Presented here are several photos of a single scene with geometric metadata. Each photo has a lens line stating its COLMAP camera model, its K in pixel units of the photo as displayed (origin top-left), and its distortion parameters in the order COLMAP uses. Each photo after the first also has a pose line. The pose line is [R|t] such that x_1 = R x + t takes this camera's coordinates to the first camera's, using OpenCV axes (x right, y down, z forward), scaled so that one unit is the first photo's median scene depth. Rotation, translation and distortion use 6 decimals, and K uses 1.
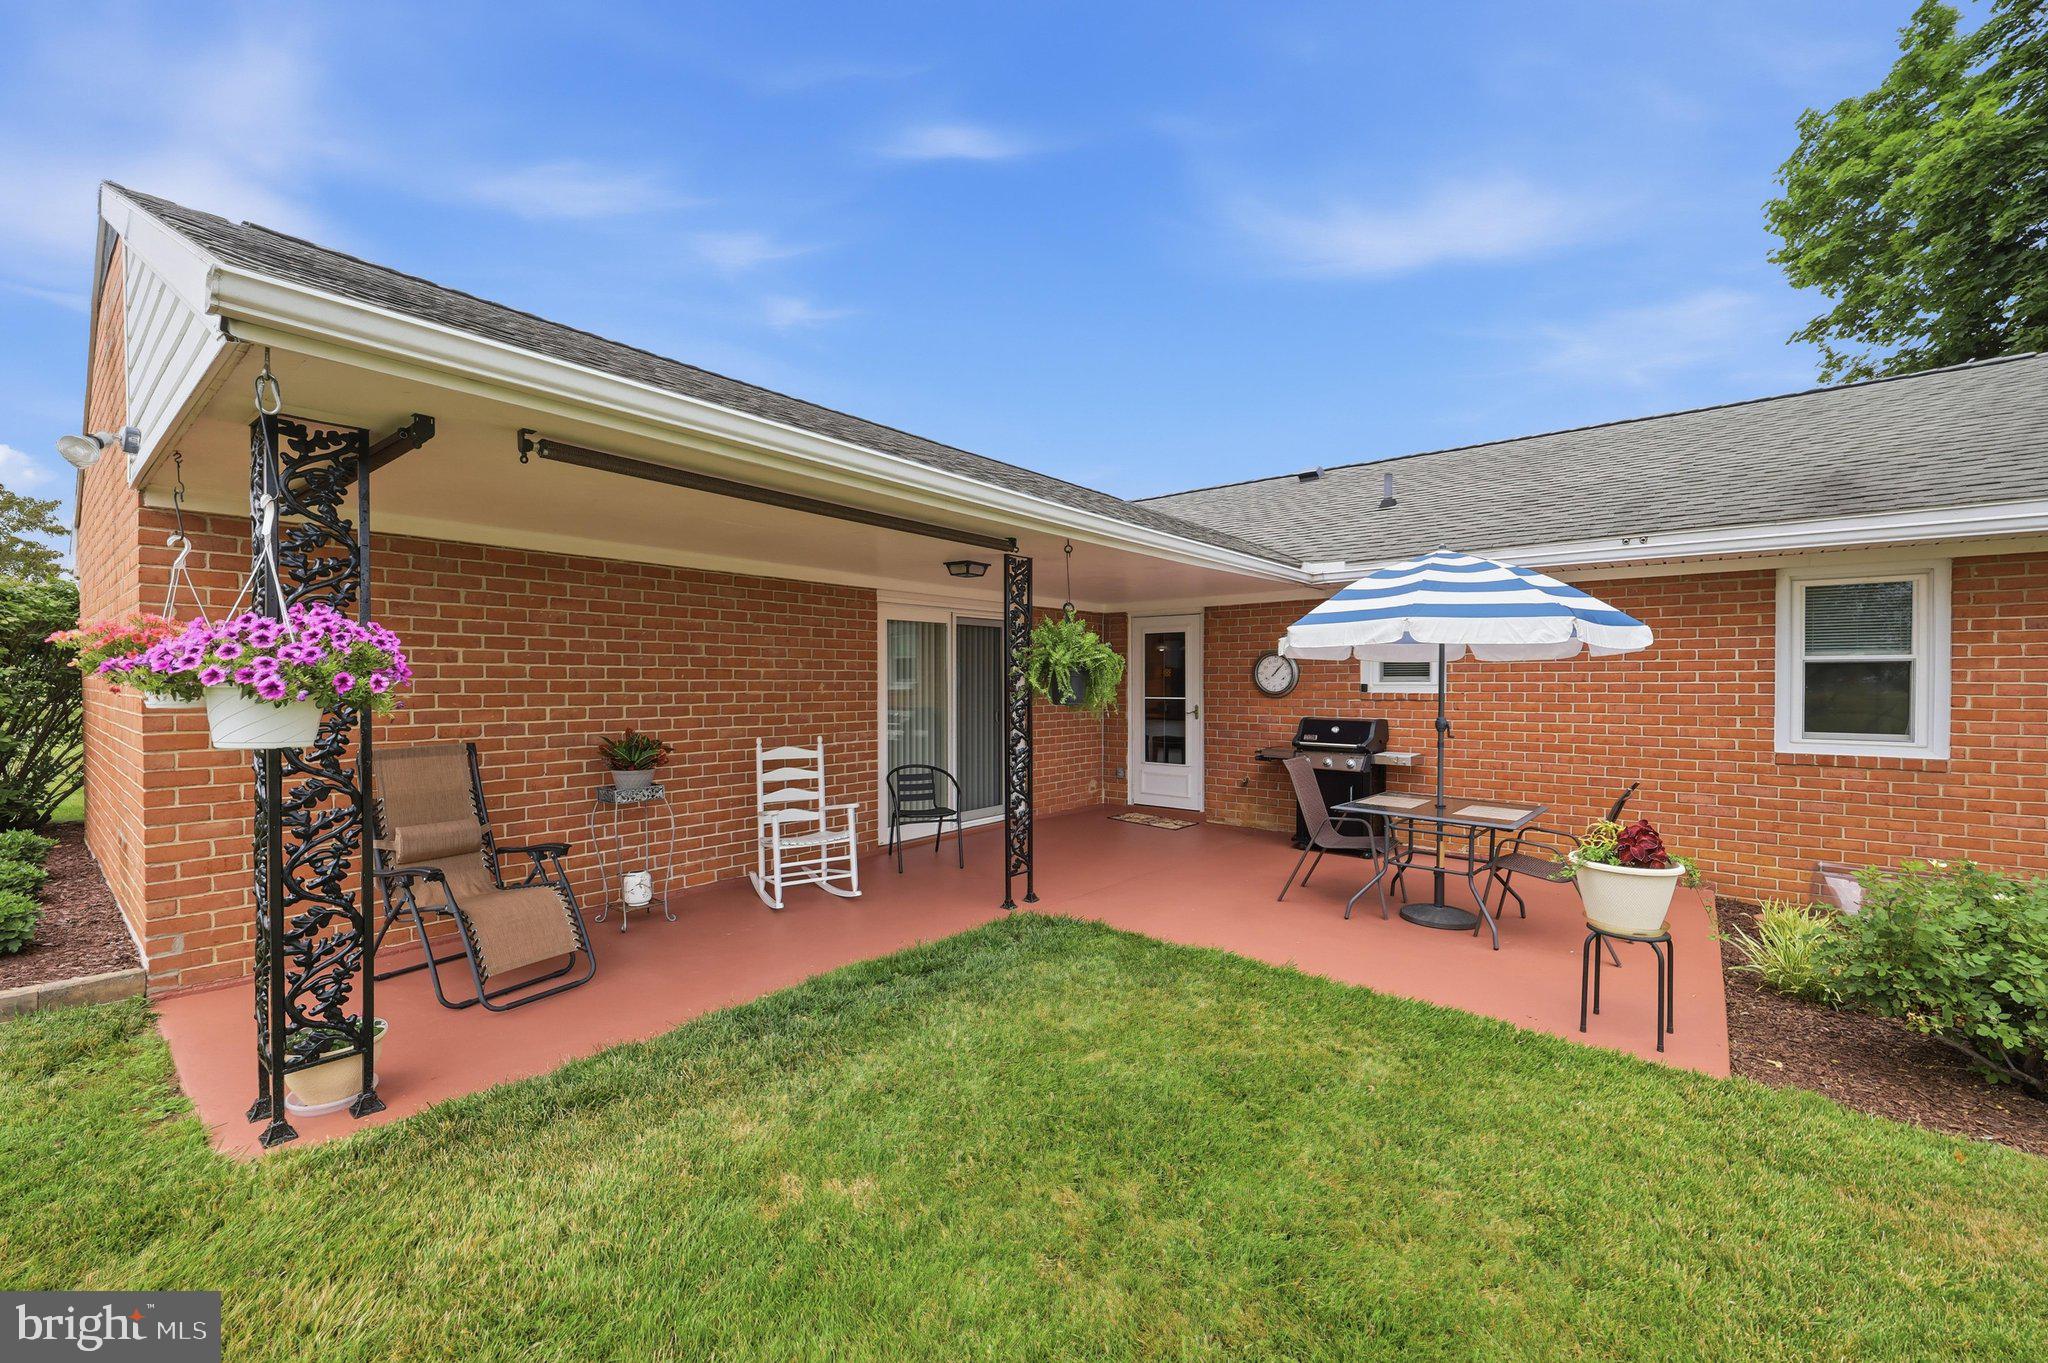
lens RADIAL K [[861.9, 0, 1026.9], [0, 861.9, 673.7], [0, 0, 1]] dist [-0.003706, 0.000190]
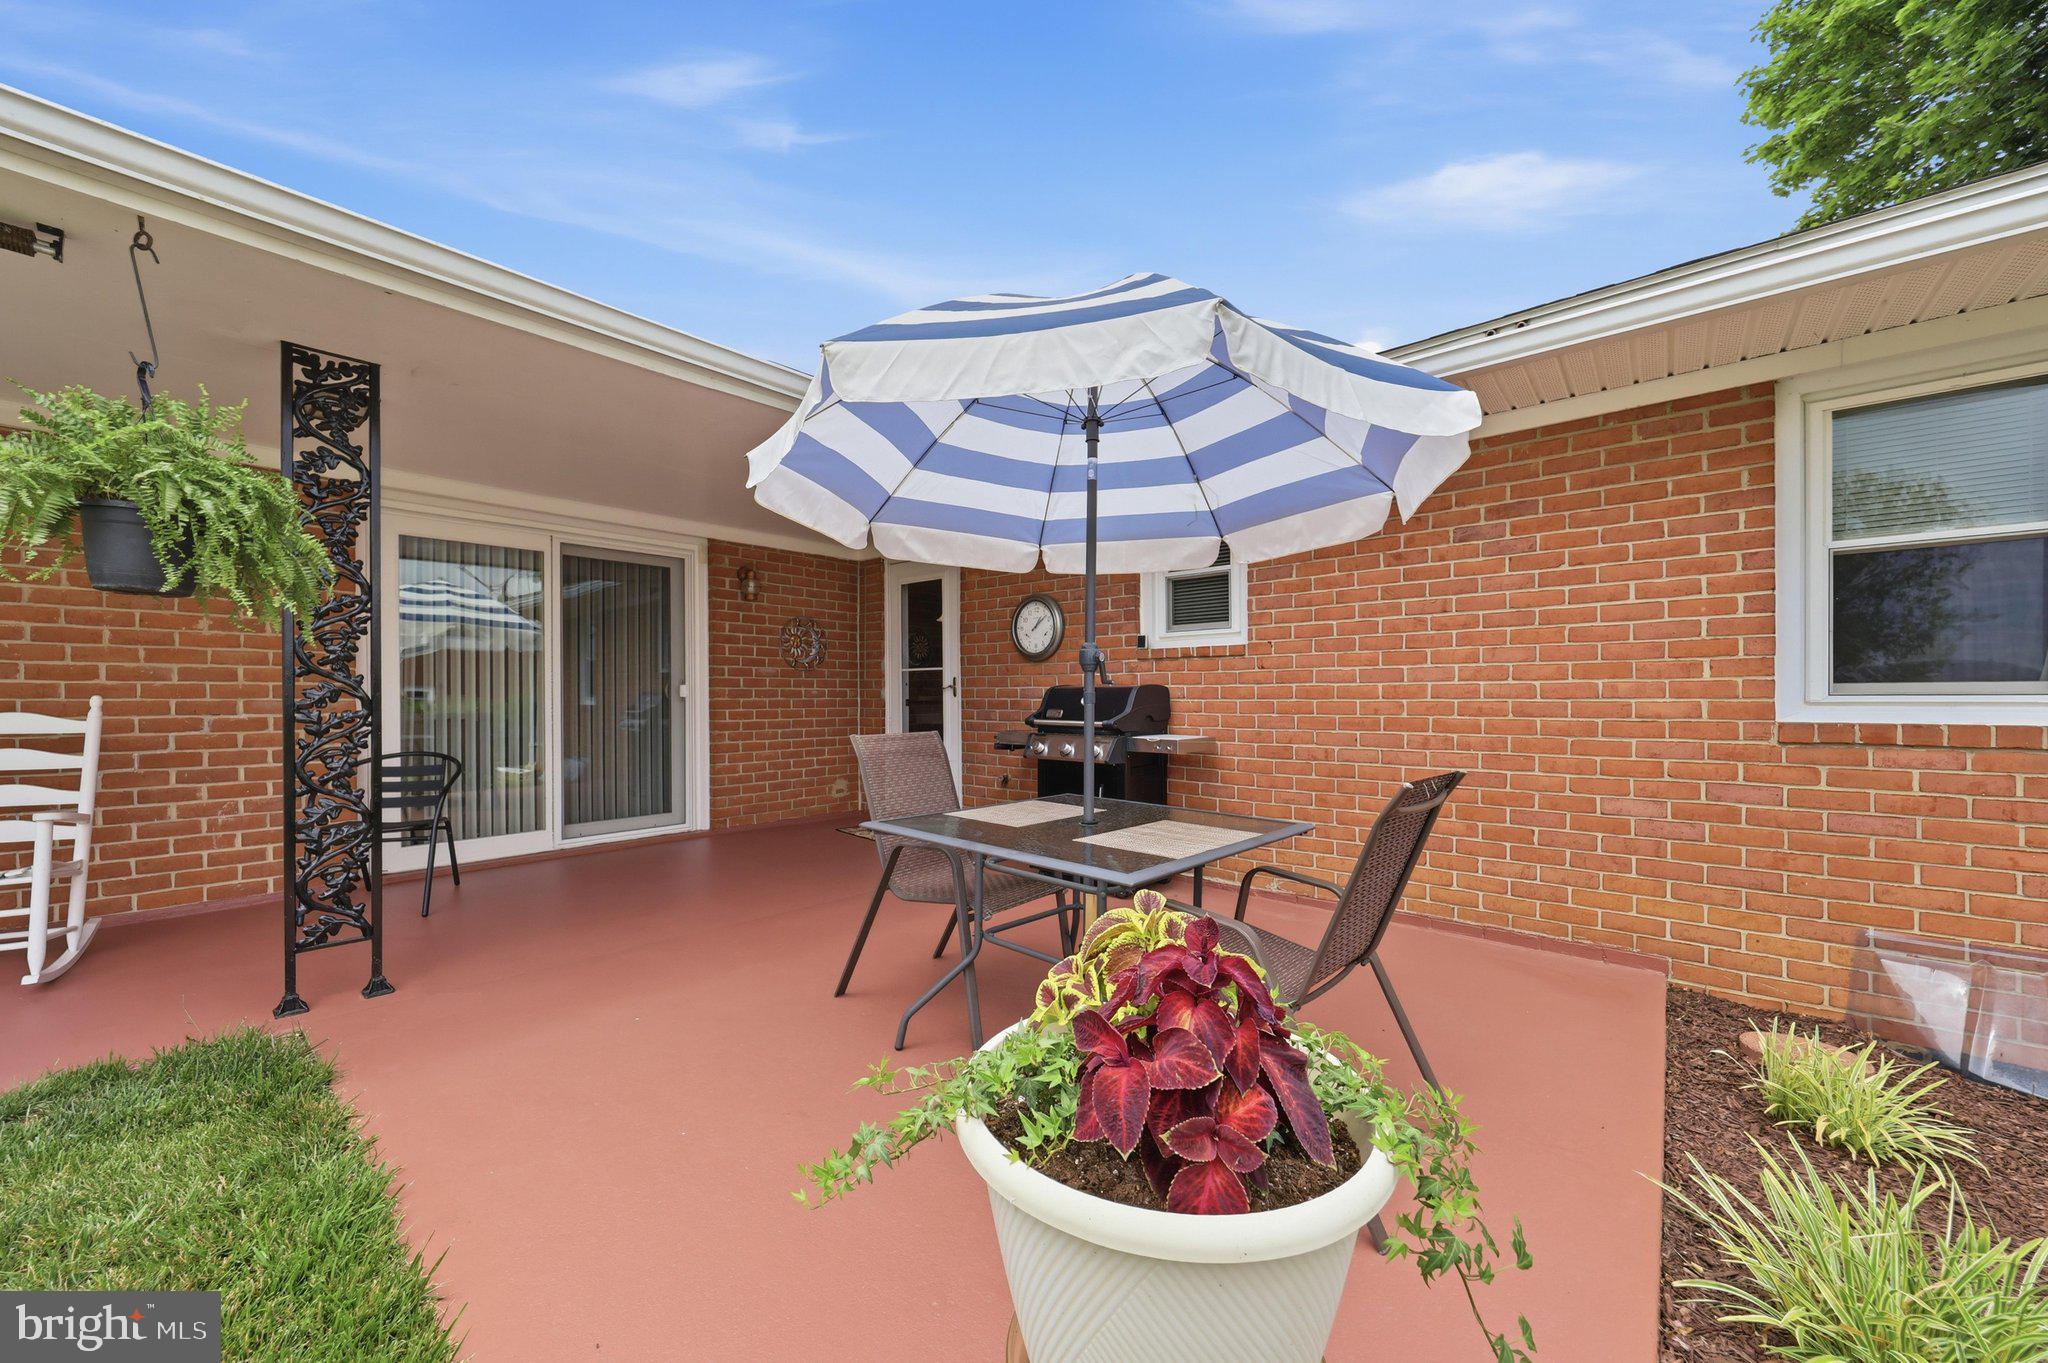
lens RADIAL K [[792.7, 0, 1017.1], [0, 792.7, 686.0], [0, 0, 1]] dist [-0.009304, -0.000141]
pose [[0.999302, -0.003714, -0.037180, 0.312848], [0.003600, 0.999989, -0.003146, 0.052377], [0.037191, 0.003010, 0.999304, 0.371546]]
